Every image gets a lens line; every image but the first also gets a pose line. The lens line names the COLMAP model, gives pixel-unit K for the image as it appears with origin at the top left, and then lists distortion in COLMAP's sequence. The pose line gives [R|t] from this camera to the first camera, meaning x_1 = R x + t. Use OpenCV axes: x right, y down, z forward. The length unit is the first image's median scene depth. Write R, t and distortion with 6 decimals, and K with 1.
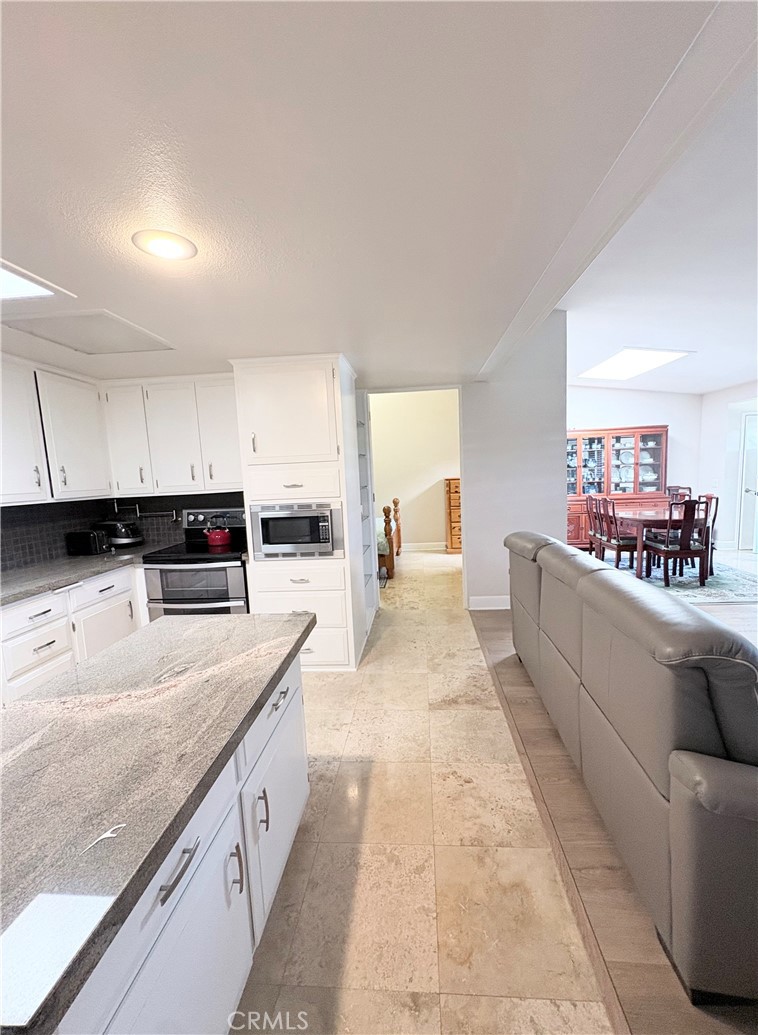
lens RADIAL K [[414.4, 0, 386.9], [0, 414.4, 518.7], [0, 0, 1]] dist [0.002348, 0.000641]
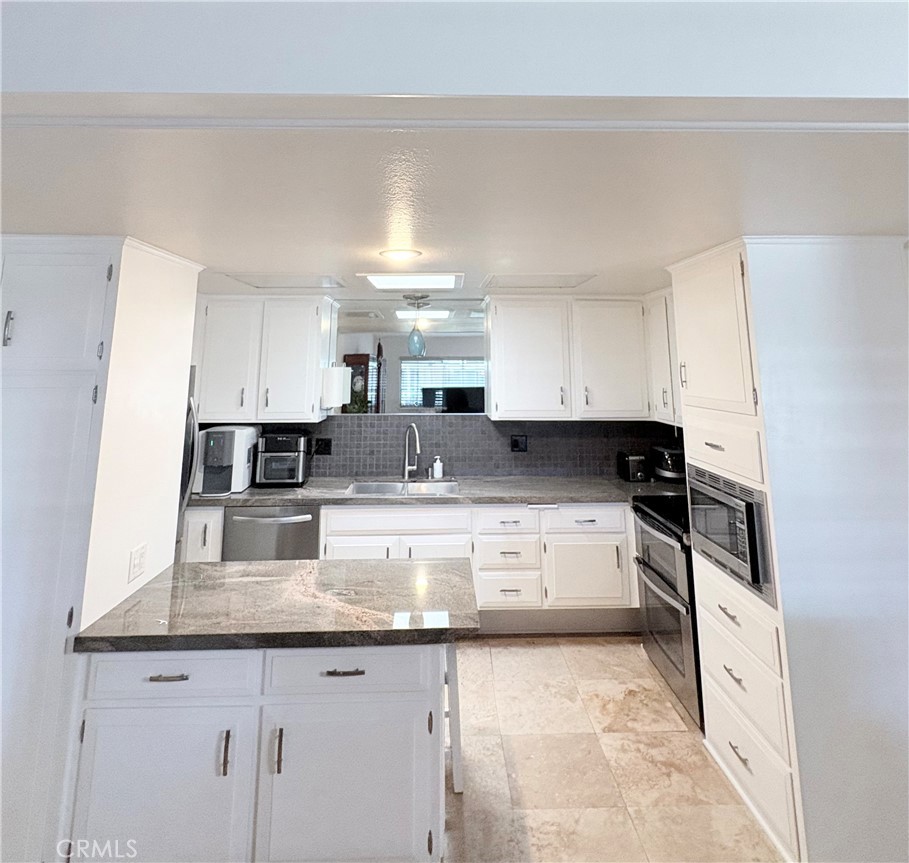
lens RADIAL K [[555.9, 0, 461.8], [0, 555.9, 255.6], [0, 0, 1]] dist [-0.002792, 0.006216]
pose [[0.110506, -0.147462, -0.982875, 0.611023], [-0.116266, 0.980224, -0.160137, -0.183414], [0.987052, 0.131971, 0.091175, 0.494429]]
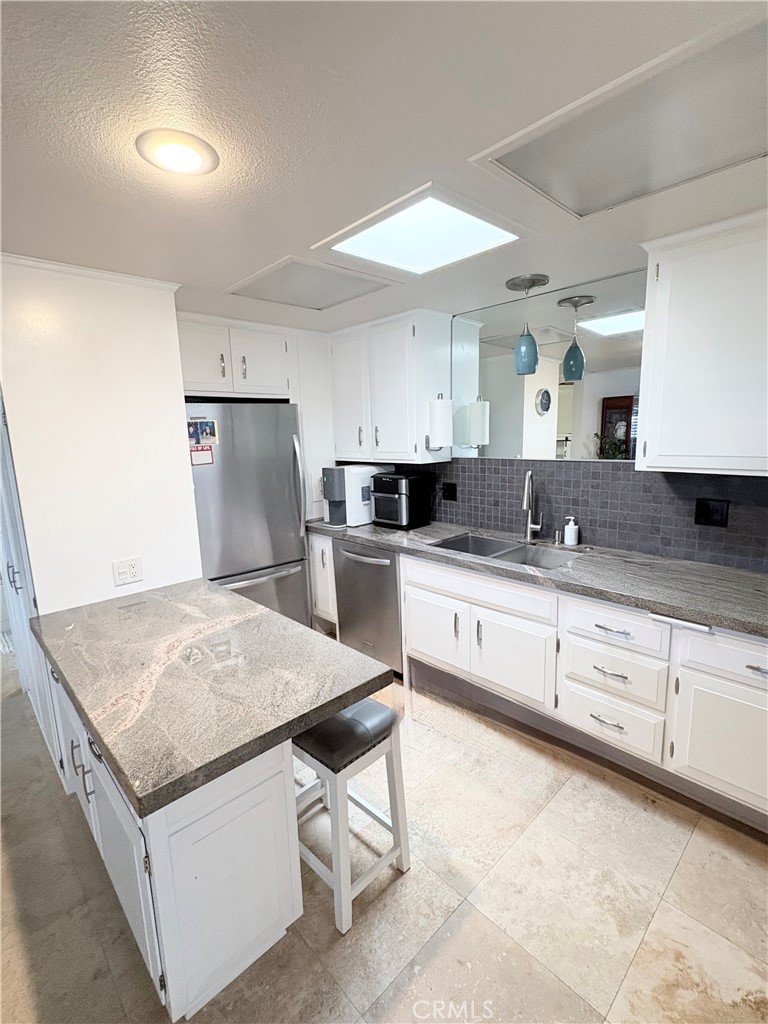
lens RADIAL K [[472.8, 0, 387.0], [0, 472.8, 513.2], [0, 0, 1]] dist [0.000209, 0.001801]
pose [[-0.664344, 0.189670, -0.722960, -0.025192], [-0.027228, 0.960482, 0.277005, -0.136804], [0.746931, 0.203712, -0.632927, 0.928275]]
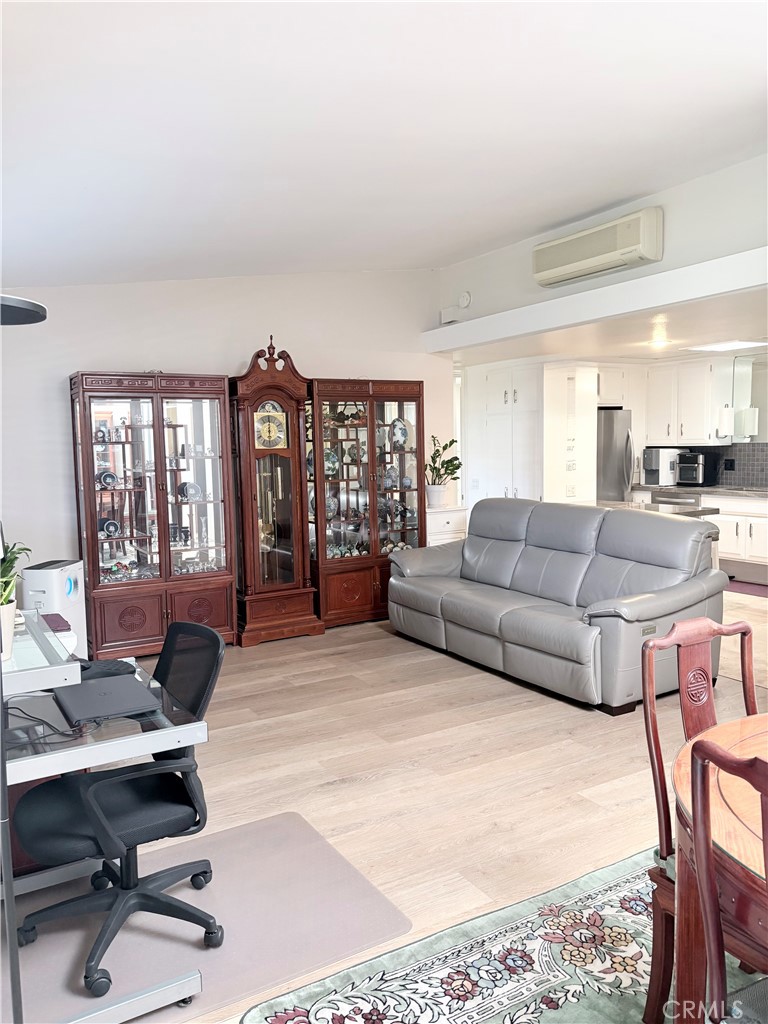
lens RADIAL K [[779.5, 0, 382.7], [0, 779.5, 512.7], [0, 0, 1]] dist [0.018405, -0.006476]
pose [[-0.818872, 0.114699, -0.562400, 1.715083], [-0.007389, 0.977642, 0.210145, -0.301817], [0.573929, 0.176238, -0.799716, 1.905829]]
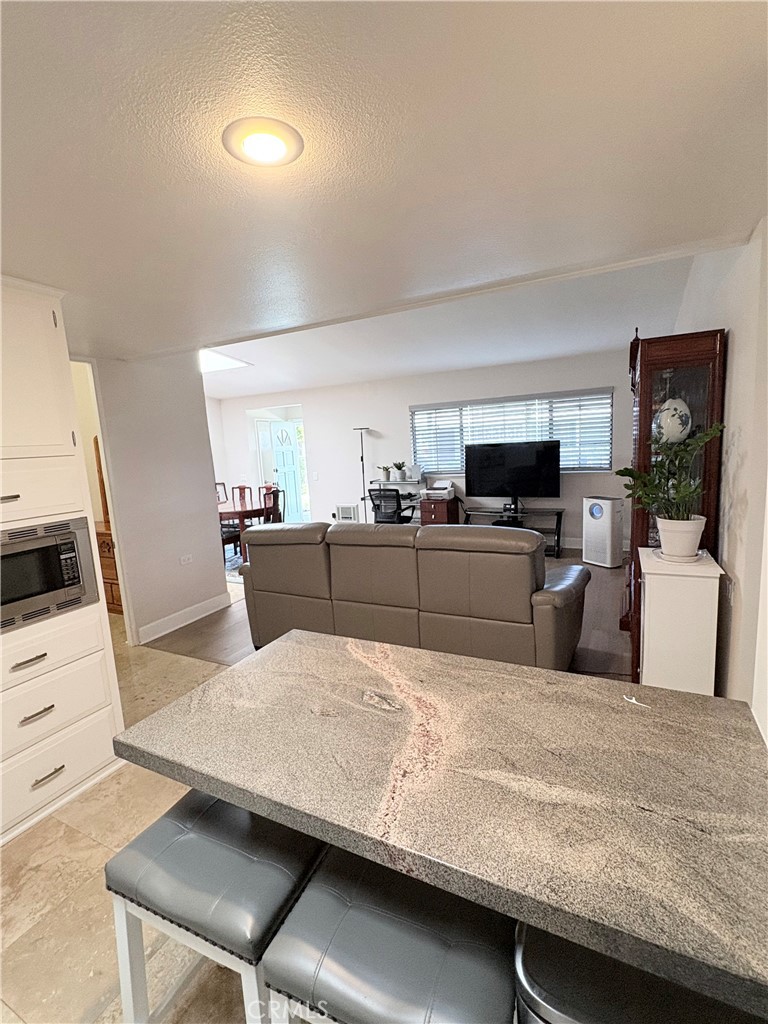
lens RADIAL K [[472.4, 0, 388.4], [0, 472.4, 512.2], [0, 0, 1]] dist [-0.002783, 0.000021]
pose [[0.385798, -0.113806, 0.915537, -0.605260], [0.146372, 0.987344, 0.061053, -0.024345], [-0.910898, 0.110455, 0.397573, 0.265016]]
